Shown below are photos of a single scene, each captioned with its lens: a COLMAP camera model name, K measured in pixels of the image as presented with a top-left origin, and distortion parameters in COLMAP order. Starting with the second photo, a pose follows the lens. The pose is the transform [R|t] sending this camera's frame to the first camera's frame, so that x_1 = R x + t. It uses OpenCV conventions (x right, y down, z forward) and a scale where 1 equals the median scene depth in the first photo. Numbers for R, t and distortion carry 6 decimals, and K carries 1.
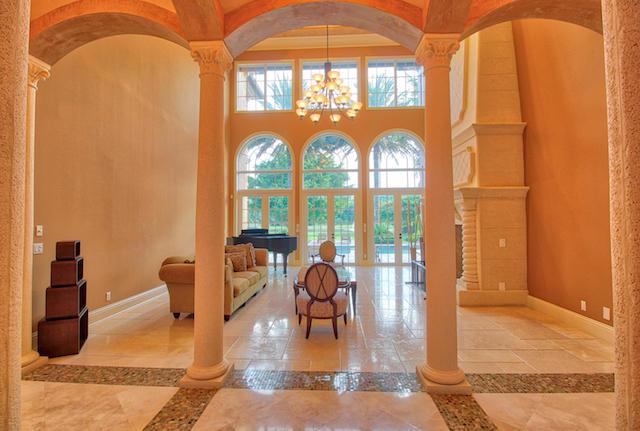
lens RADIAL K [[310.4, 0, 320.0], [0, 310.4, 215.5], [0, 0, 1]] dist [0.001396, 0.000498]
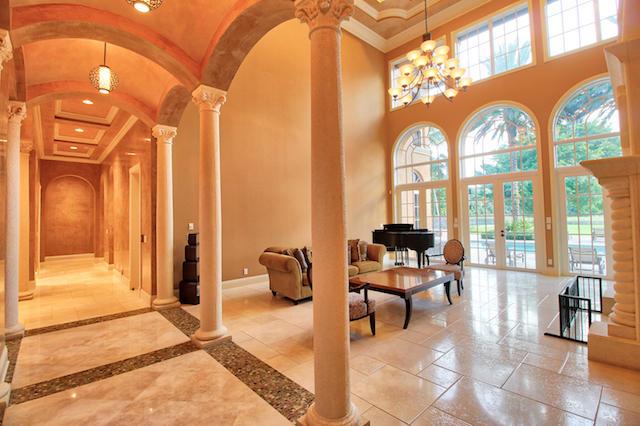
lens RADIAL K [[300.3, 0, 320.0], [0, 300.3, 213.0], [0, 0, 1]] dist [-0.003472, -0.000199]
pose [[0.747180, -0.004470, -0.664606, 0.500882], [0.019338, 0.999700, 0.015017, -0.024075], [0.664340, -0.024072, 0.747043, 0.203591]]
